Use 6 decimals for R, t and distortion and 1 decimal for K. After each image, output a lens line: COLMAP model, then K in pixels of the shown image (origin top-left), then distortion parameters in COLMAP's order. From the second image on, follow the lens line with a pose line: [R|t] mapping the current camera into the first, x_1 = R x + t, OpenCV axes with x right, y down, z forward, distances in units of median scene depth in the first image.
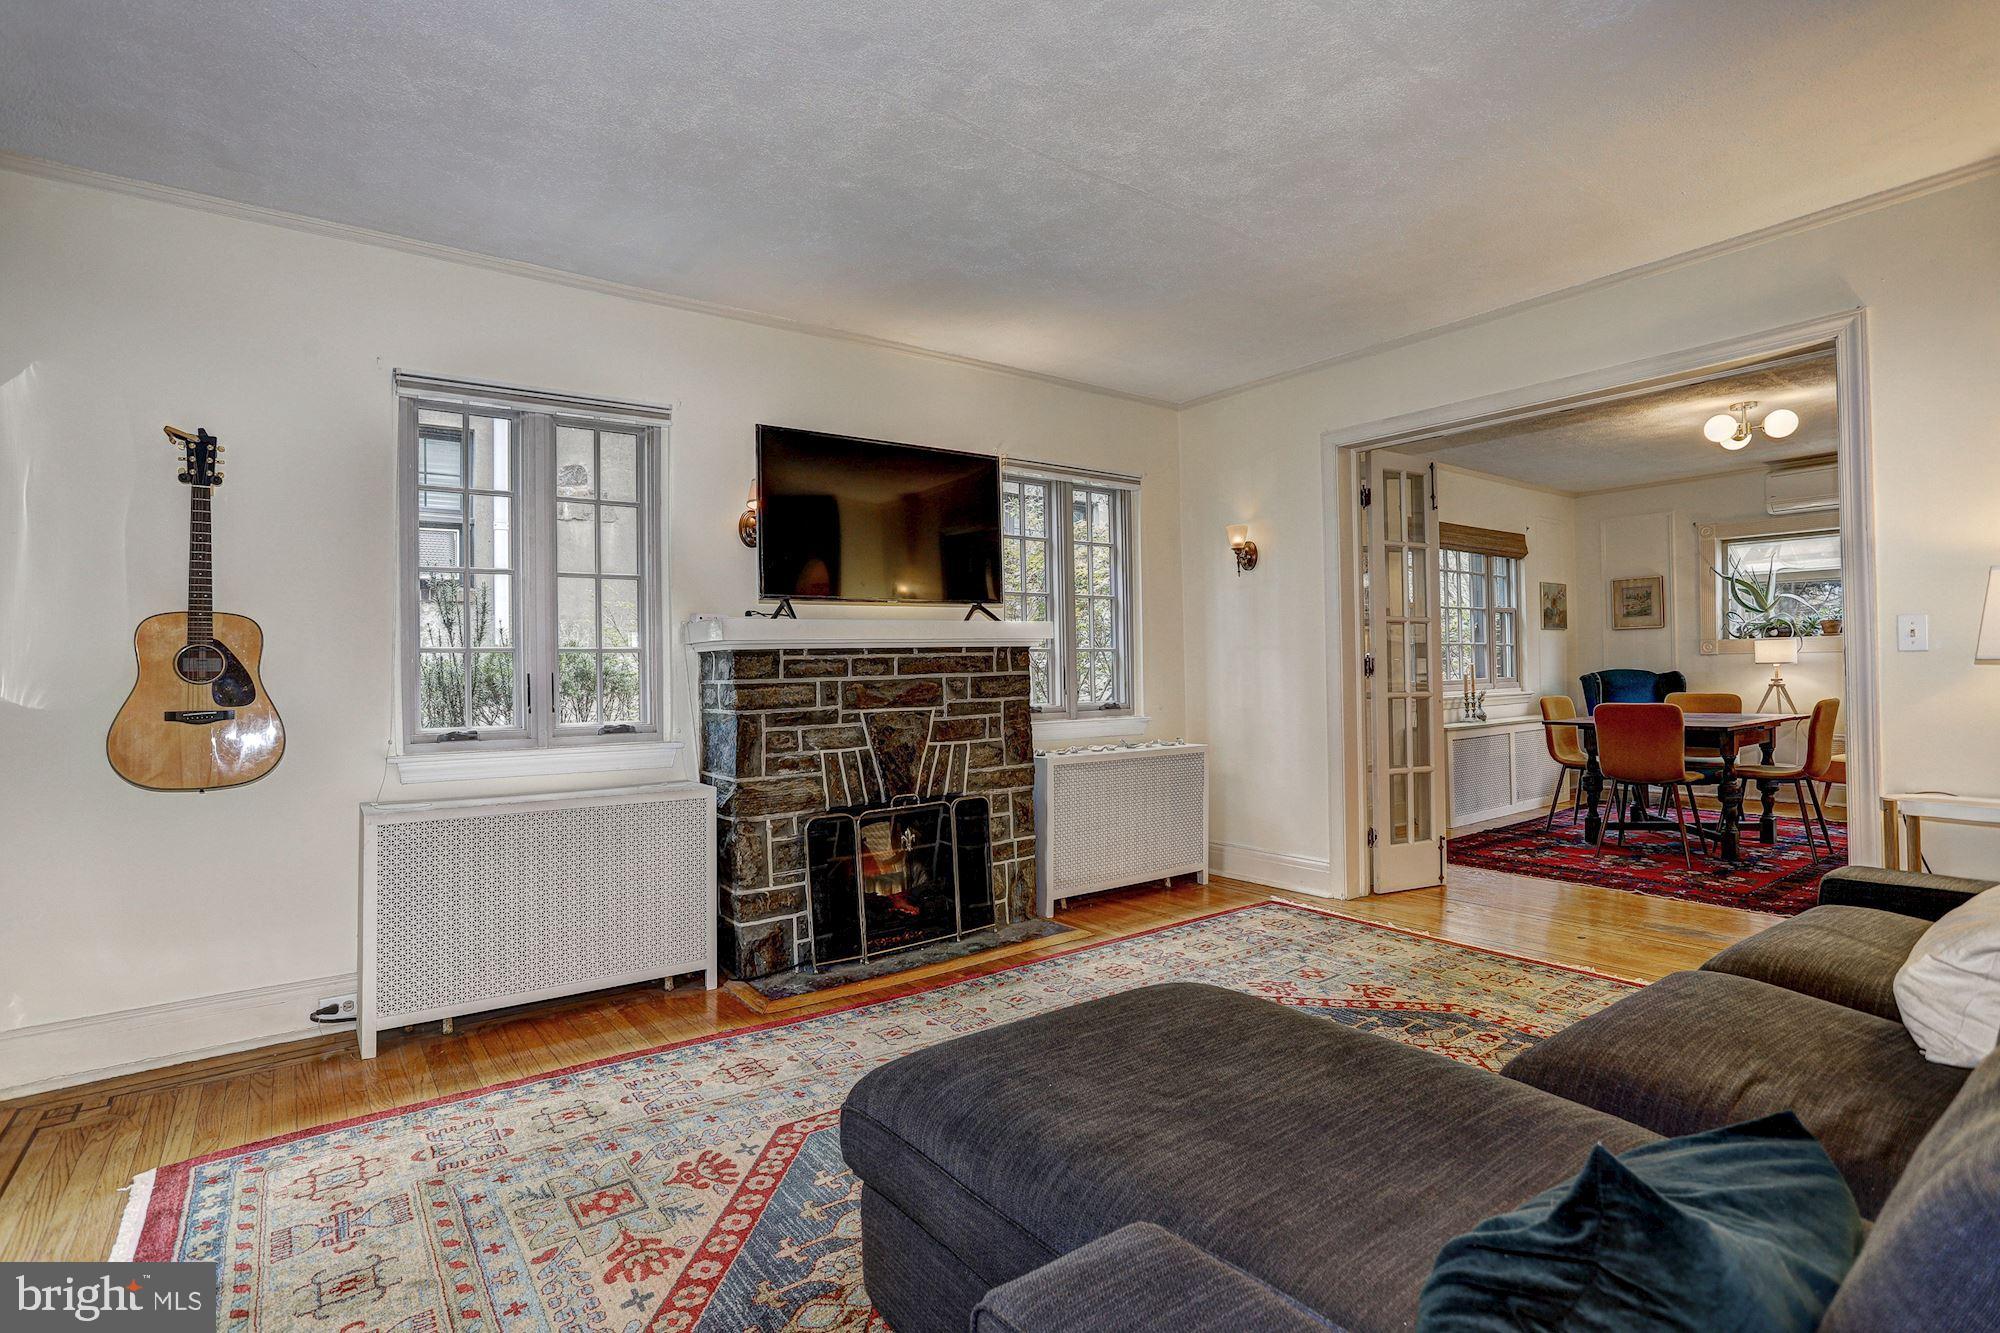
lens RADIAL K [[957.7, 0, 995.0], [0, 957.7, 674.7], [0, 0, 1]] dist [-0.039380, 0.021239]
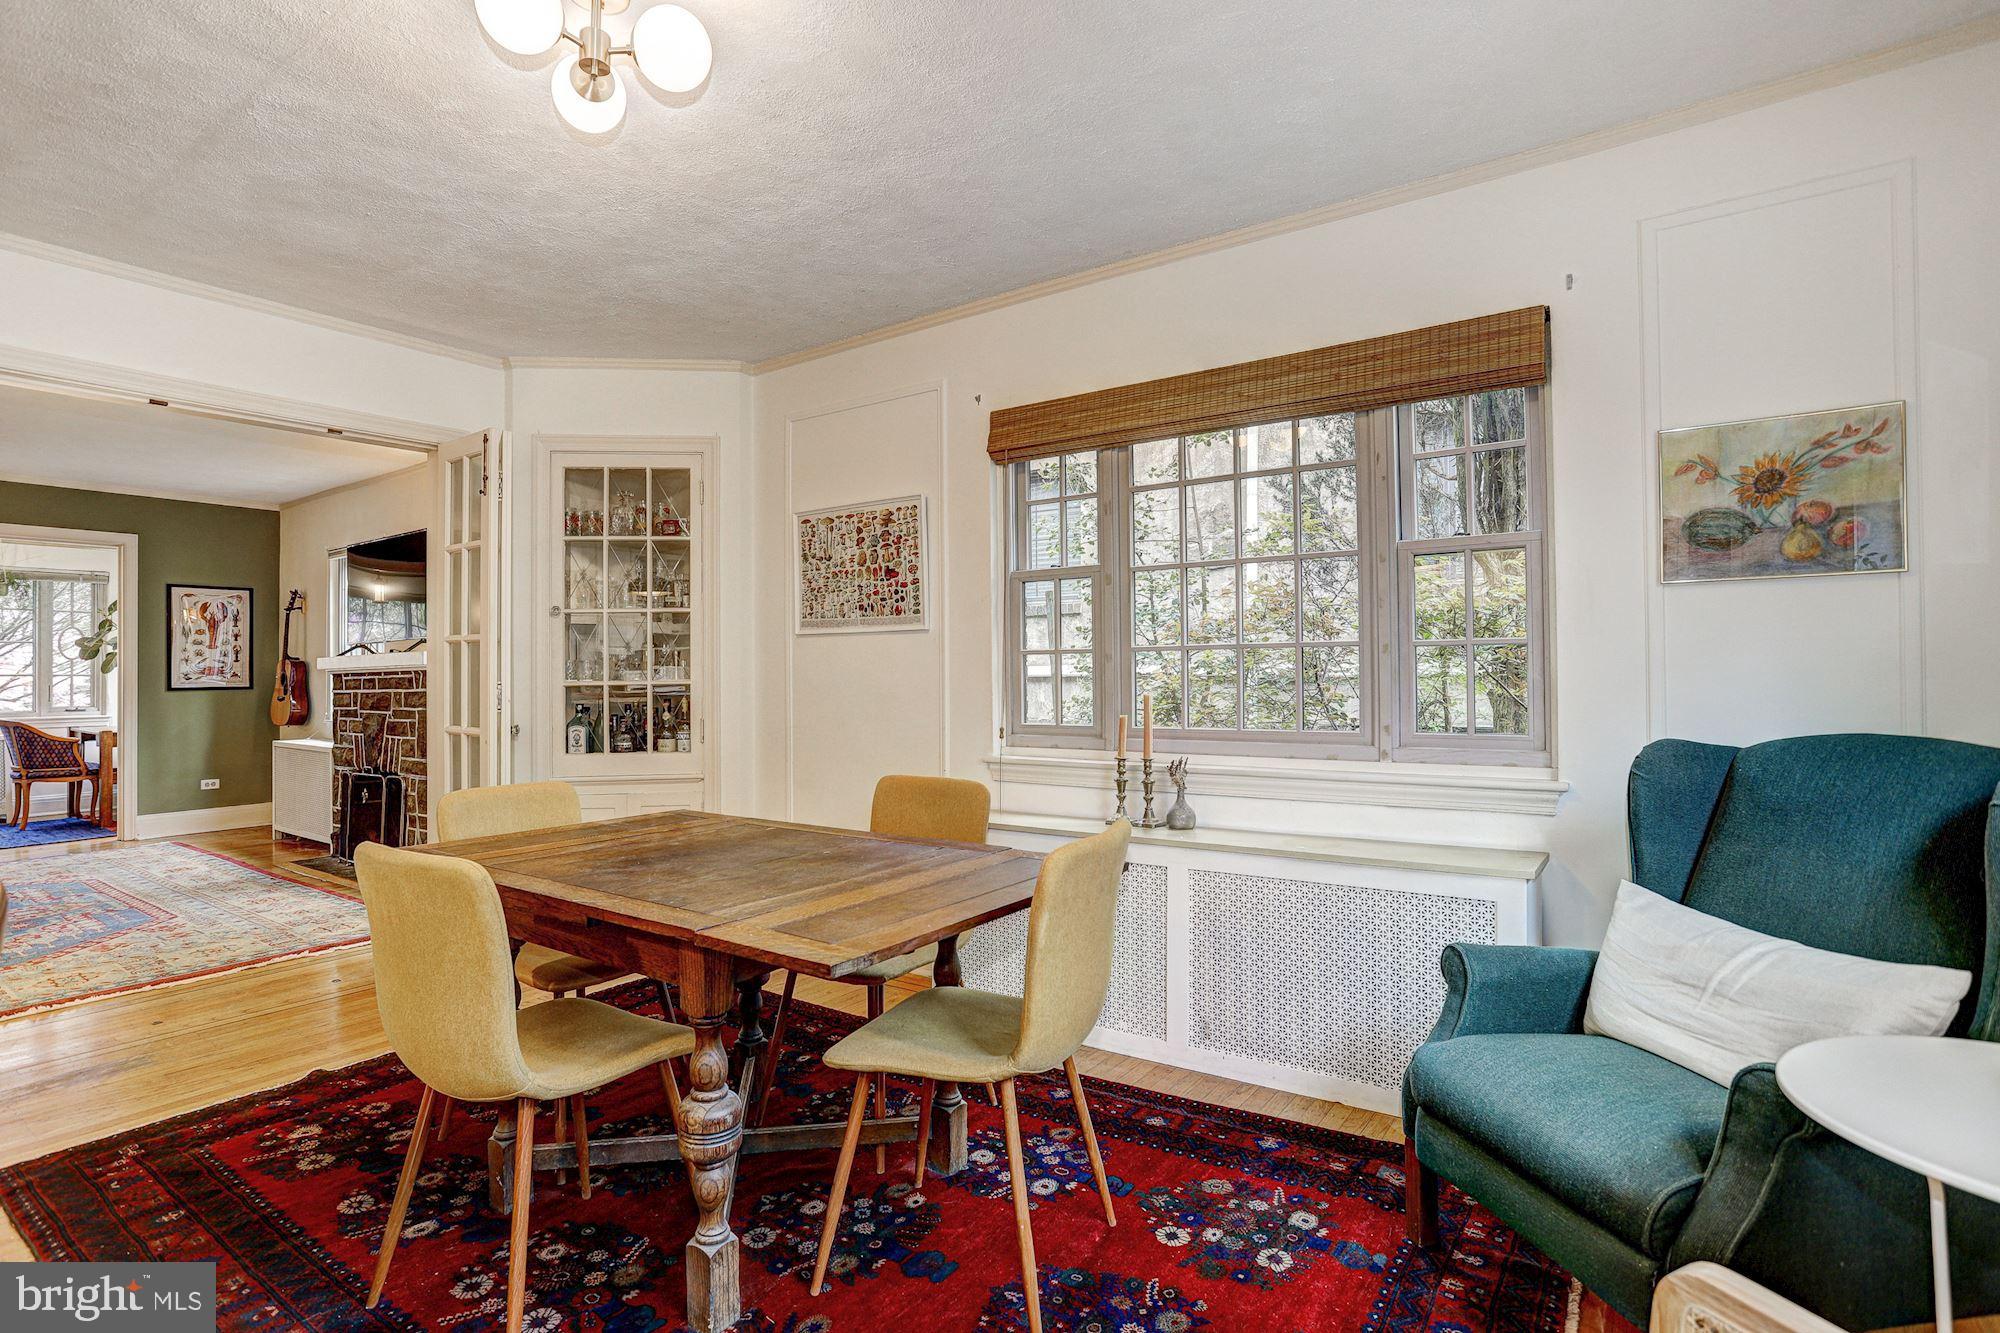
lens RADIAL K [[963.6, 0, 1005.9], [0, 963.6, 665.7], [0, 0, 1]] dist [-0.039469, 0.006629]
pose [[0.325162, 0.008991, -0.945616, 1.820283], [0.002940, 0.999940, 0.010518, -0.055991], [0.945654, -0.006200, 0.325116, 1.590444]]
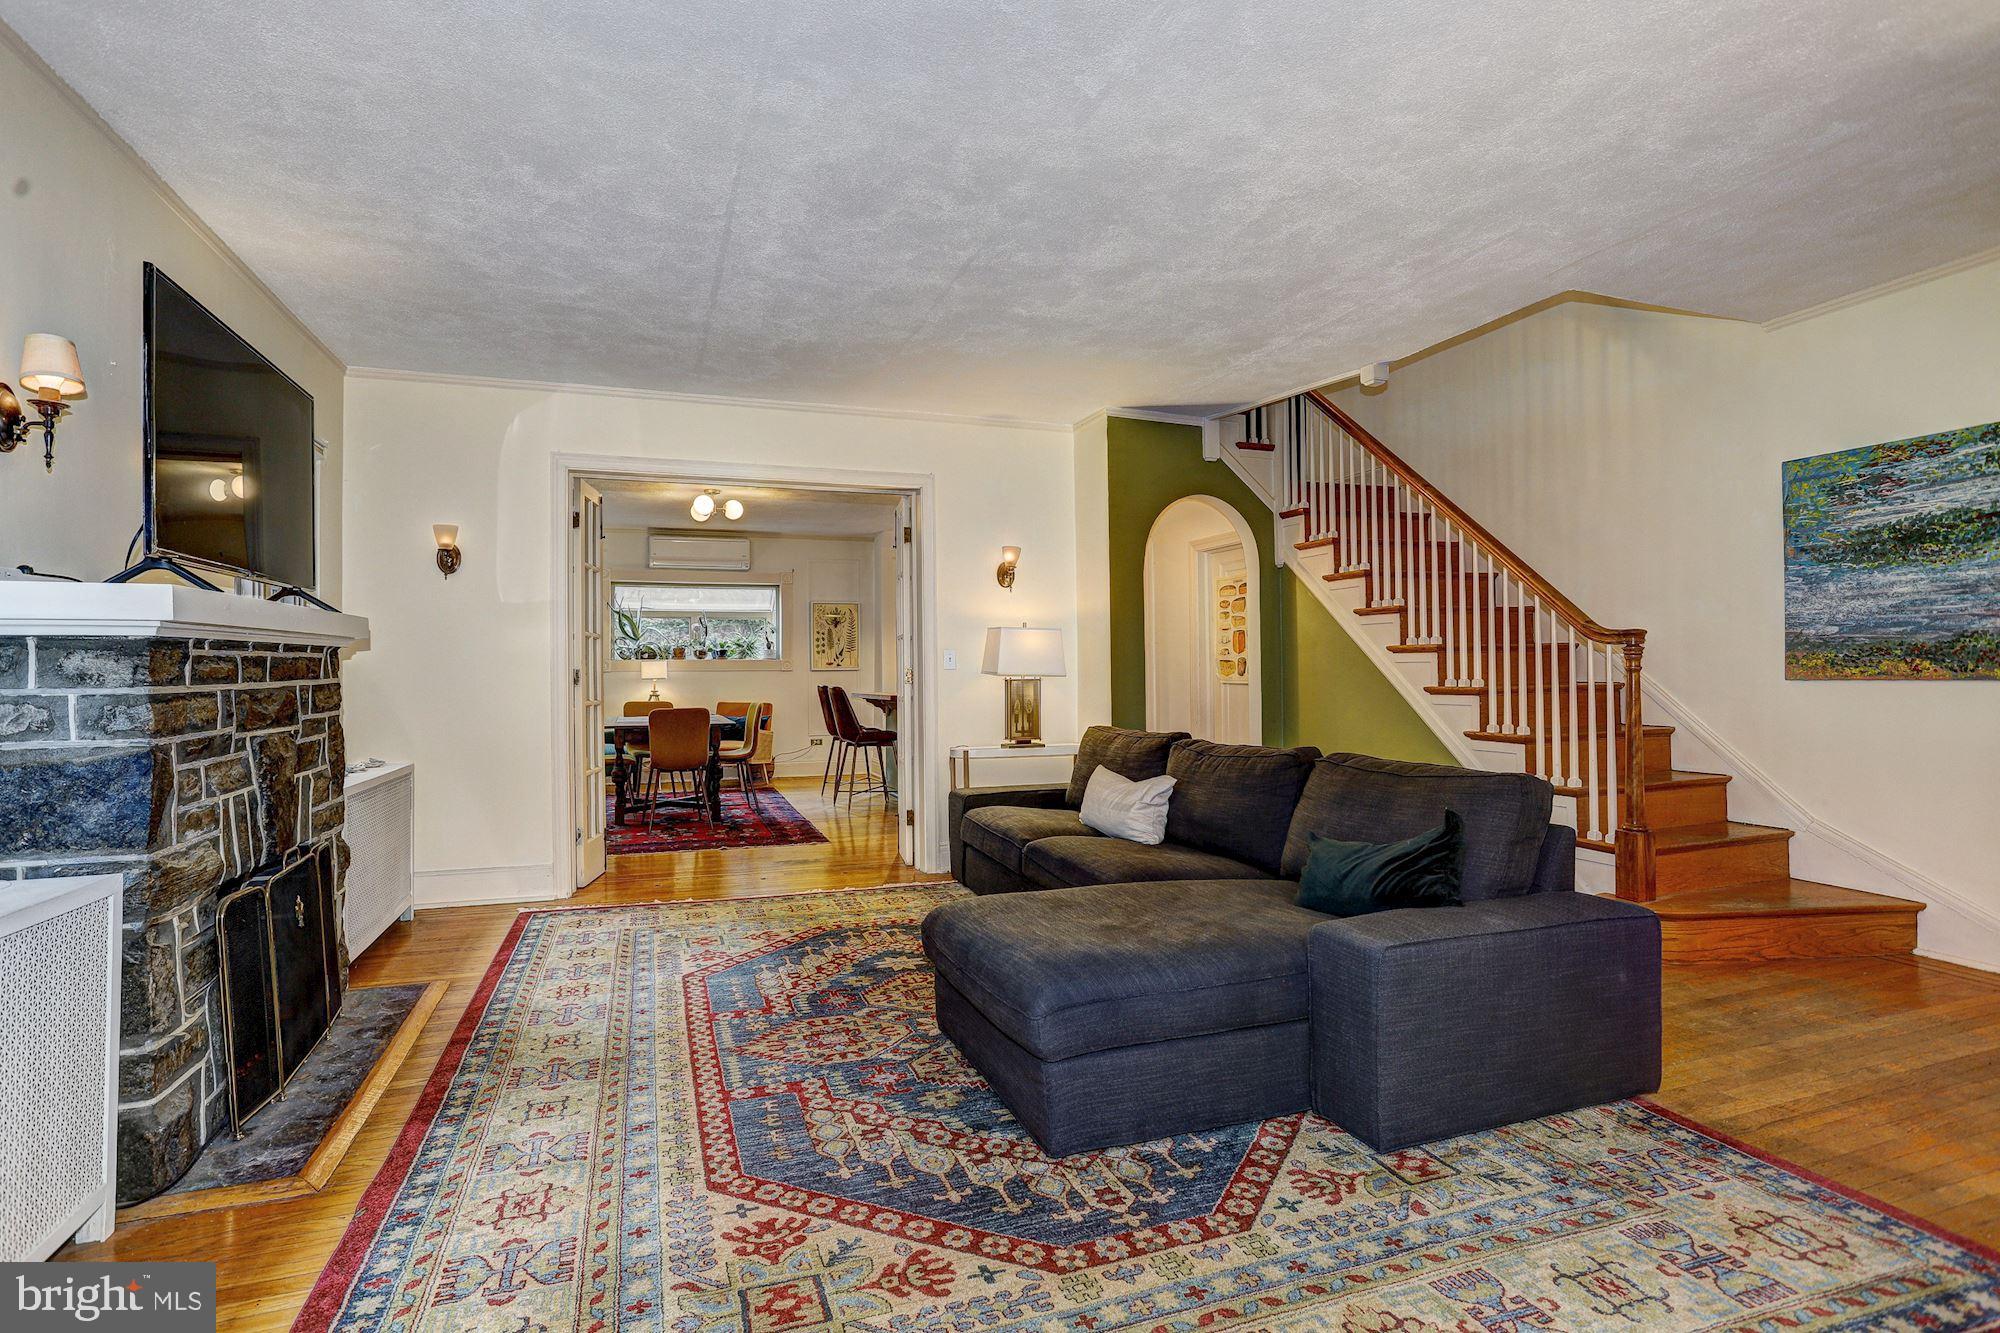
lens RADIAL K [[957.7, 0, 965.3], [0, 957.7, 670.7], [0, 0, 1]] dist [-0.039380, 0.021239]
pose [[0.304239, 0.017165, 0.952441, -0.657375], [0.003669, 0.999809, -0.019191, 0.008303], [-0.952589, 0.009334, 0.304118, 0.330314]]
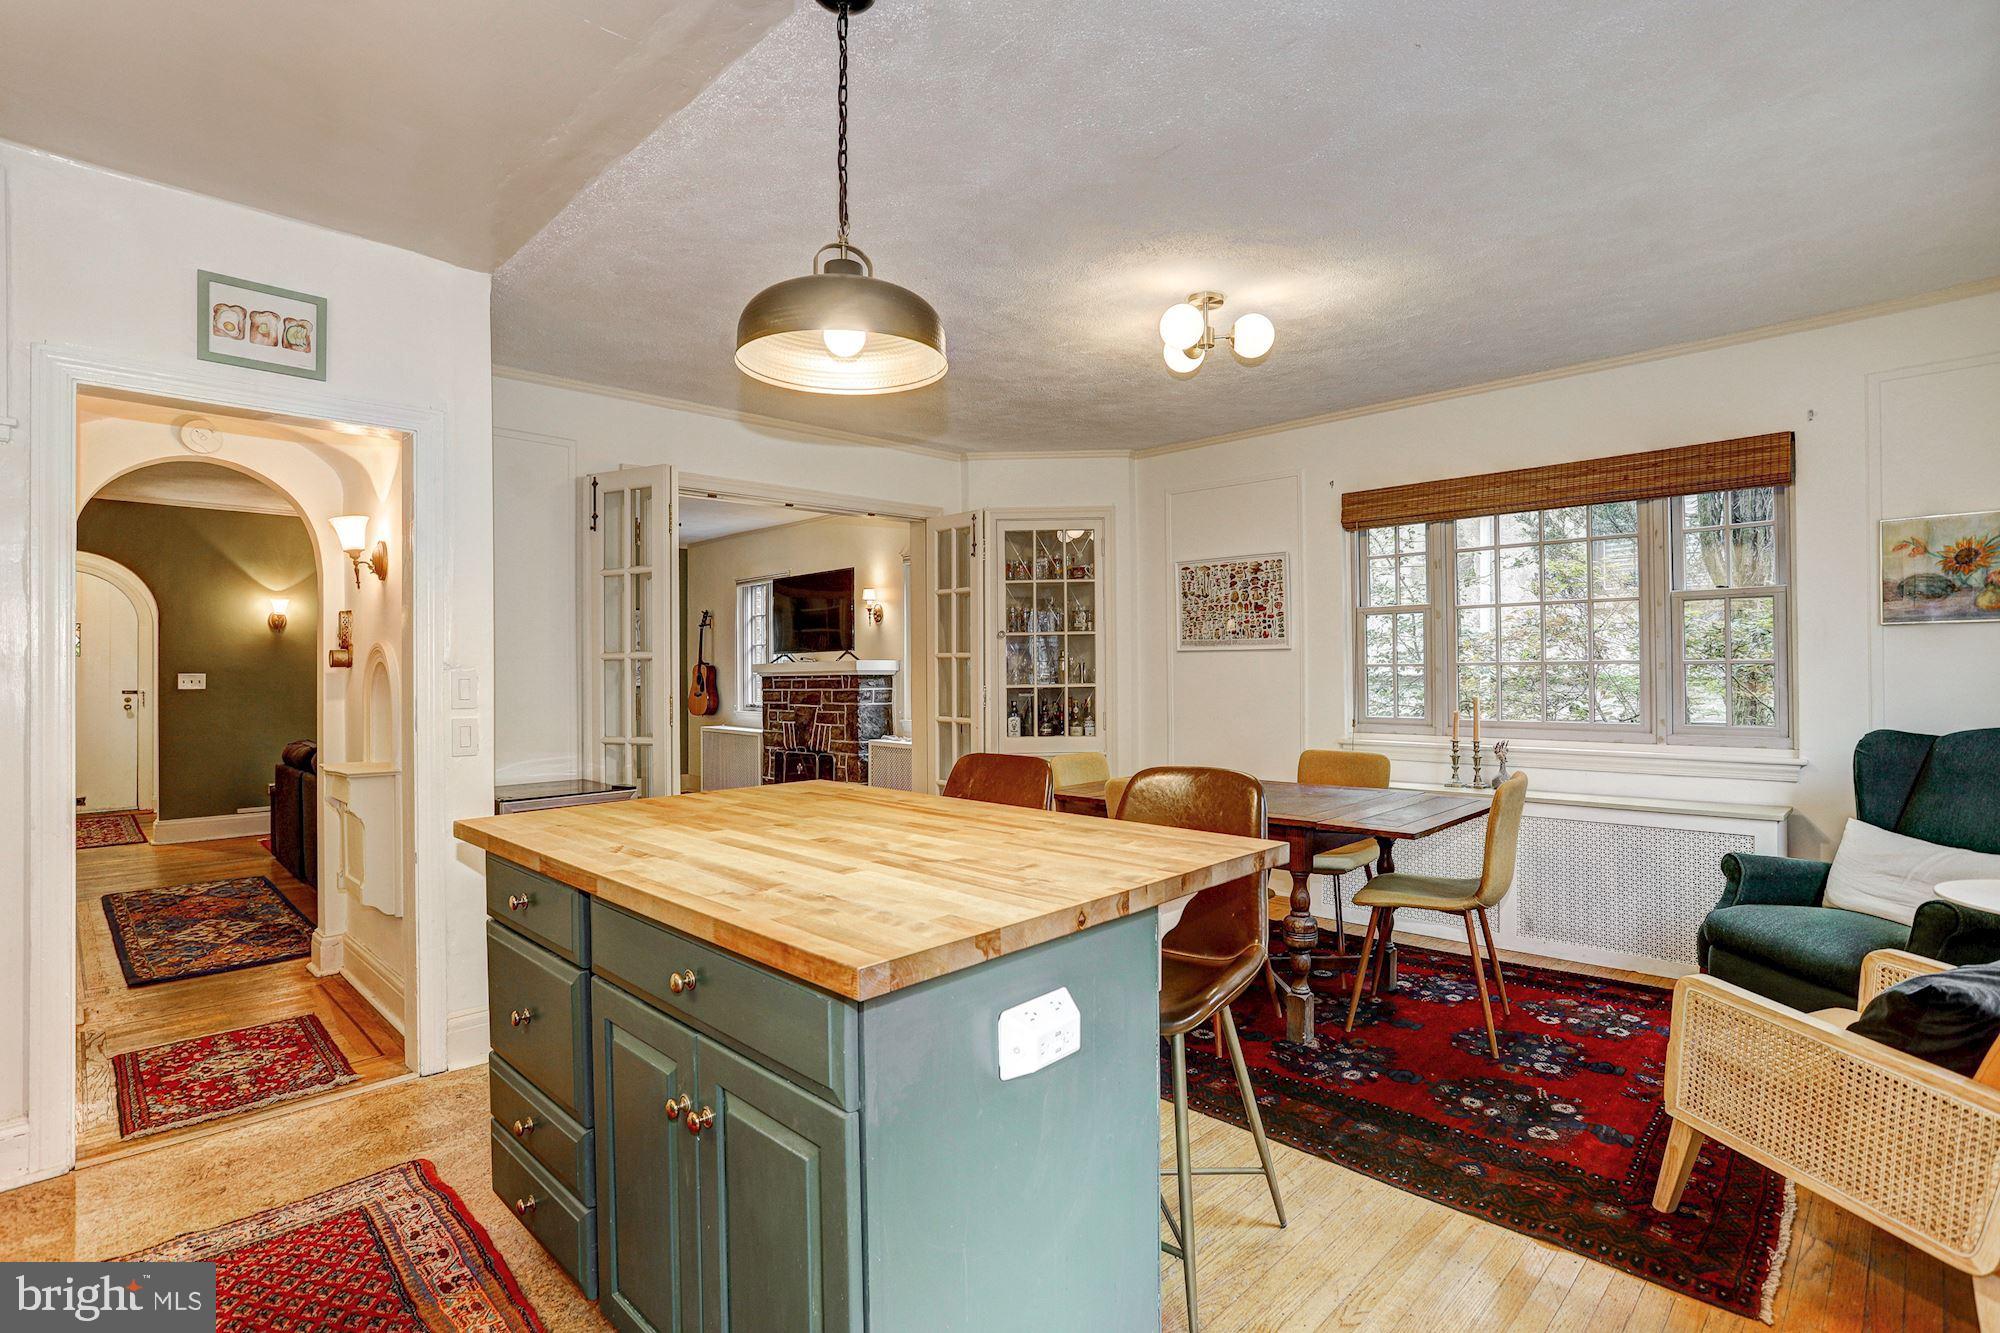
lens RADIAL K [[957.7, 0, 999.3], [0, 957.7, 662.7], [0, 0, 1]] dist [-0.039380, 0.021239]
pose [[0.163346, 0.010782, -0.986510, 2.165078], [0.006378, 0.999908, 0.011984, -0.084364], [0.986548, -0.008249, 0.163262, 1.167749]]
